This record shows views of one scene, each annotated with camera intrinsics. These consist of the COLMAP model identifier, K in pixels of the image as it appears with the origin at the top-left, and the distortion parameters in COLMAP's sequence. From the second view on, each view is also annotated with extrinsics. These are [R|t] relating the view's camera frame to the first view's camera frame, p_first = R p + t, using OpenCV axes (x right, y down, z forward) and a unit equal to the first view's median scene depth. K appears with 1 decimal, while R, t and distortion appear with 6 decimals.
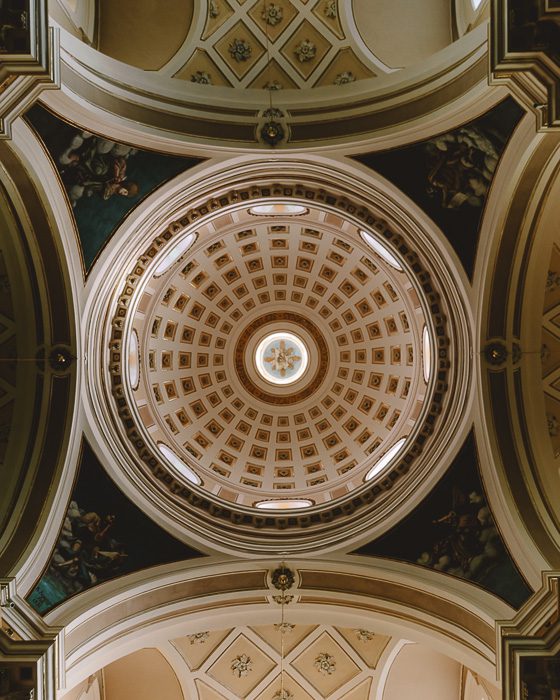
lens RADIAL K [[663.8, 0, 279.5], [0, 663.8, 366.2], [0, 0, 1]] dist [0.001231, 0.002437]
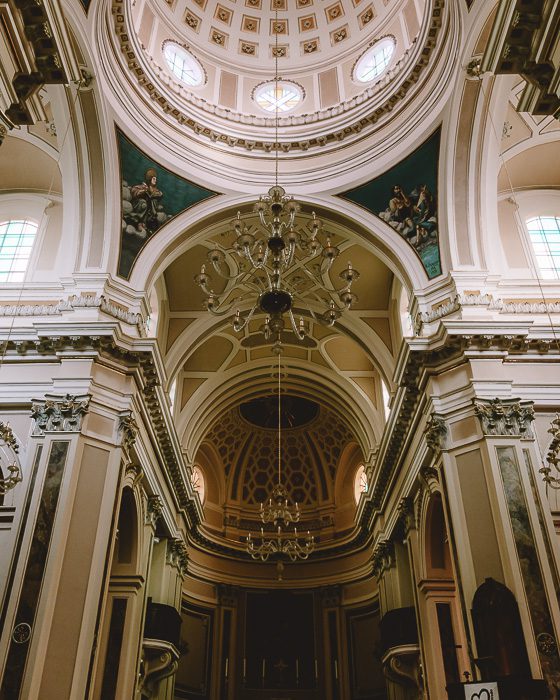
lens RADIAL K [[663.8, 0, 279.5], [0, 663.8, 366.2], [0, 0, 1]] dist [0.001231, 0.002437]
pose [[0.009226, -0.520525, -0.853797, 0.746406], [0.999945, 0.009008, 0.005313, -0.014193], [0.004925, -0.853799, 0.520580, -0.013370]]
